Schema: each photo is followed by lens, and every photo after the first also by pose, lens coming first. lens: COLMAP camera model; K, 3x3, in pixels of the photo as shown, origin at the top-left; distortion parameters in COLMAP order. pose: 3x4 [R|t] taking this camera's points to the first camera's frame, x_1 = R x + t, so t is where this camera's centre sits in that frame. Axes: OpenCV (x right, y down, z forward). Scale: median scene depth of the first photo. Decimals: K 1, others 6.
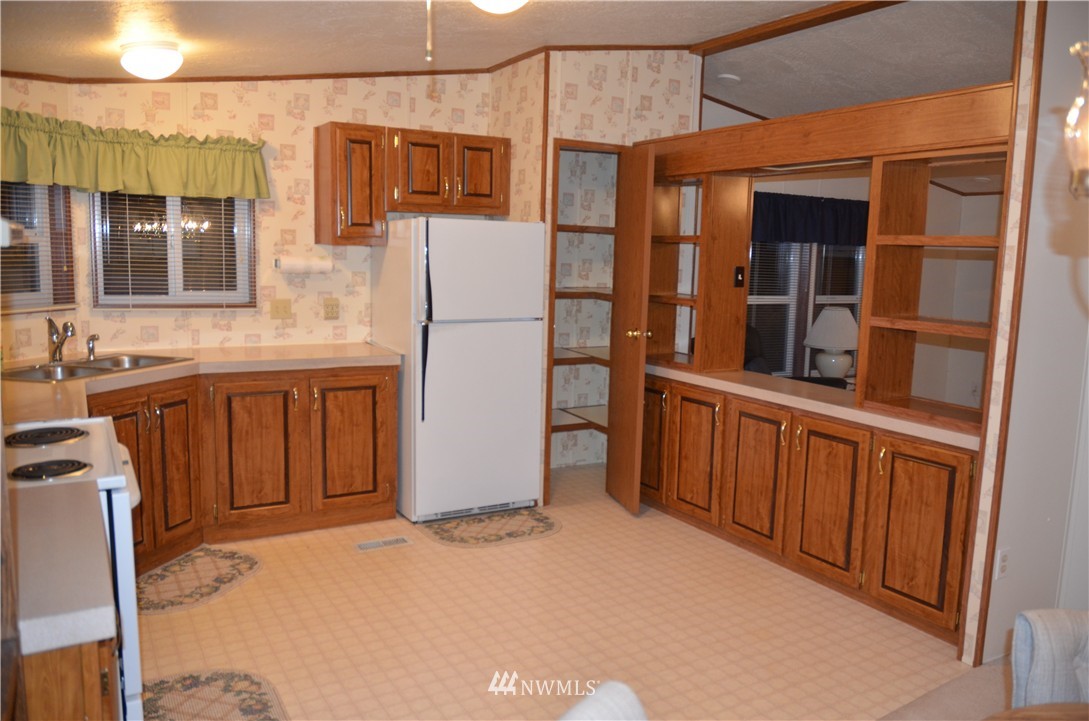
lens RADIAL K [[819.8, 0, 560.5], [0, 819.8, 362.4], [0, 0, 1]] dist [-0.043610, 0.028363]
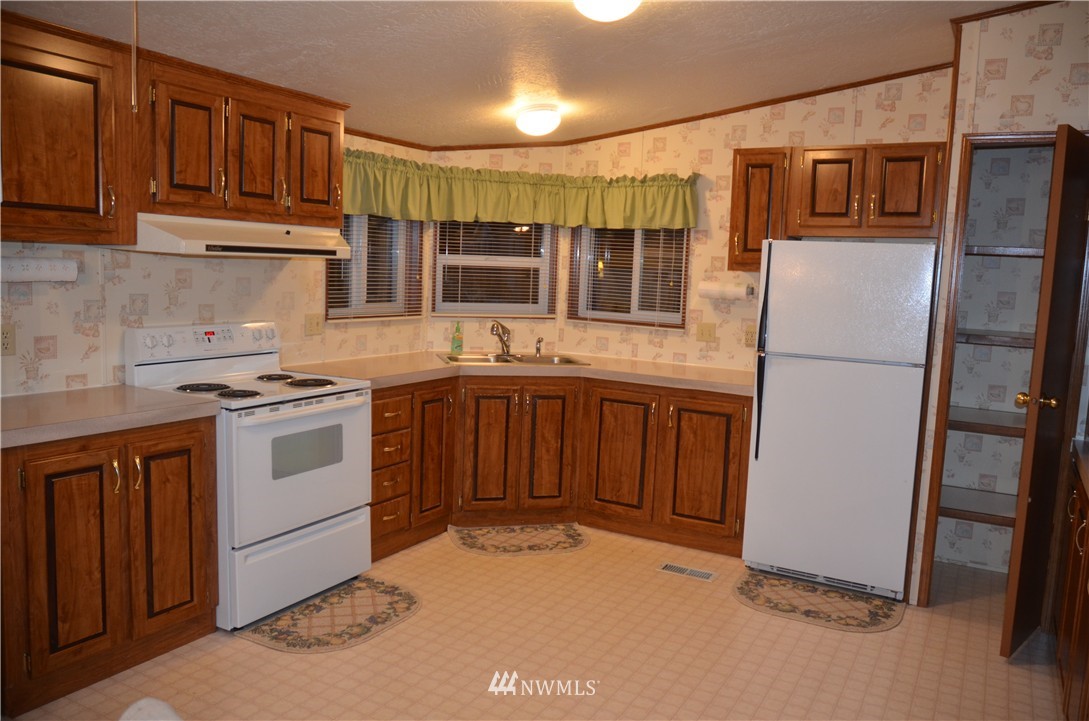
lens RADIAL K [[819.8, 0, 555.8], [0, 819.8, 359.9], [0, 0, 1]] dist [-0.043610, 0.028363]
pose [[0.506549, 0.091733, -0.857317, 0.483338], [-0.139932, 0.989888, 0.023239, -0.028687], [0.850780, 0.108194, 0.514263, 0.309351]]
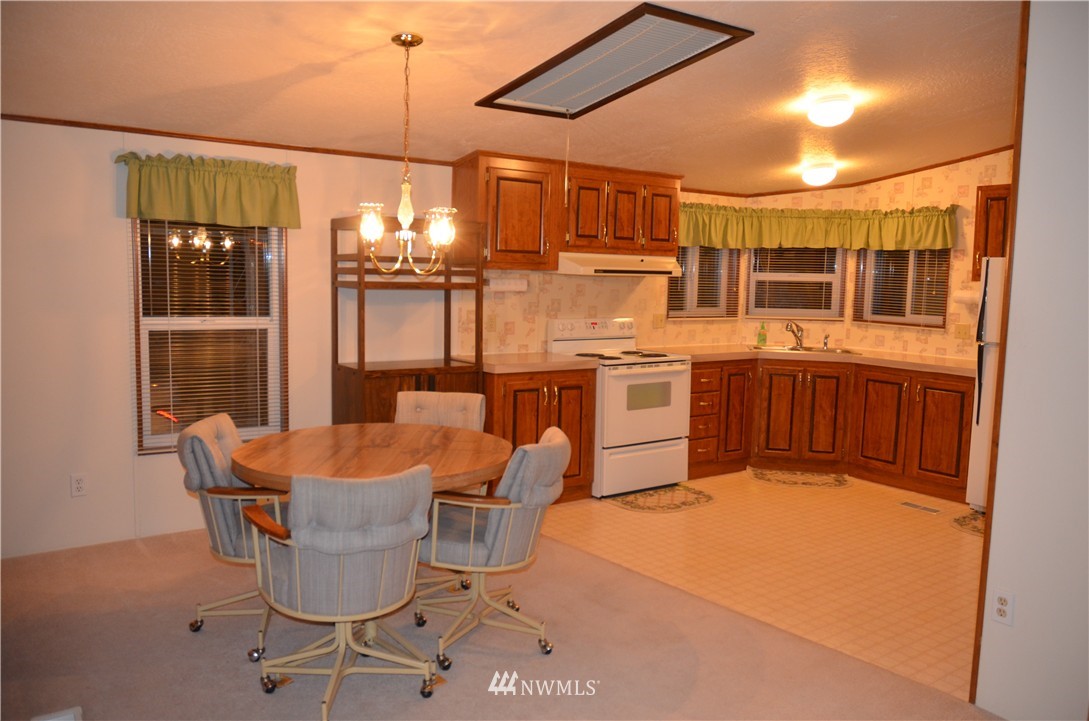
lens RADIAL K [[819.8, 0, 561.7], [0, 819.8, 361.3], [0, 0, 1]] dist [-0.043610, 0.028363]
pose [[0.095762, 0.081780, -0.992039, 0.924945], [-0.150827, 0.986304, 0.066748, -0.008297], [0.983911, 0.143234, 0.106785, 0.245634]]
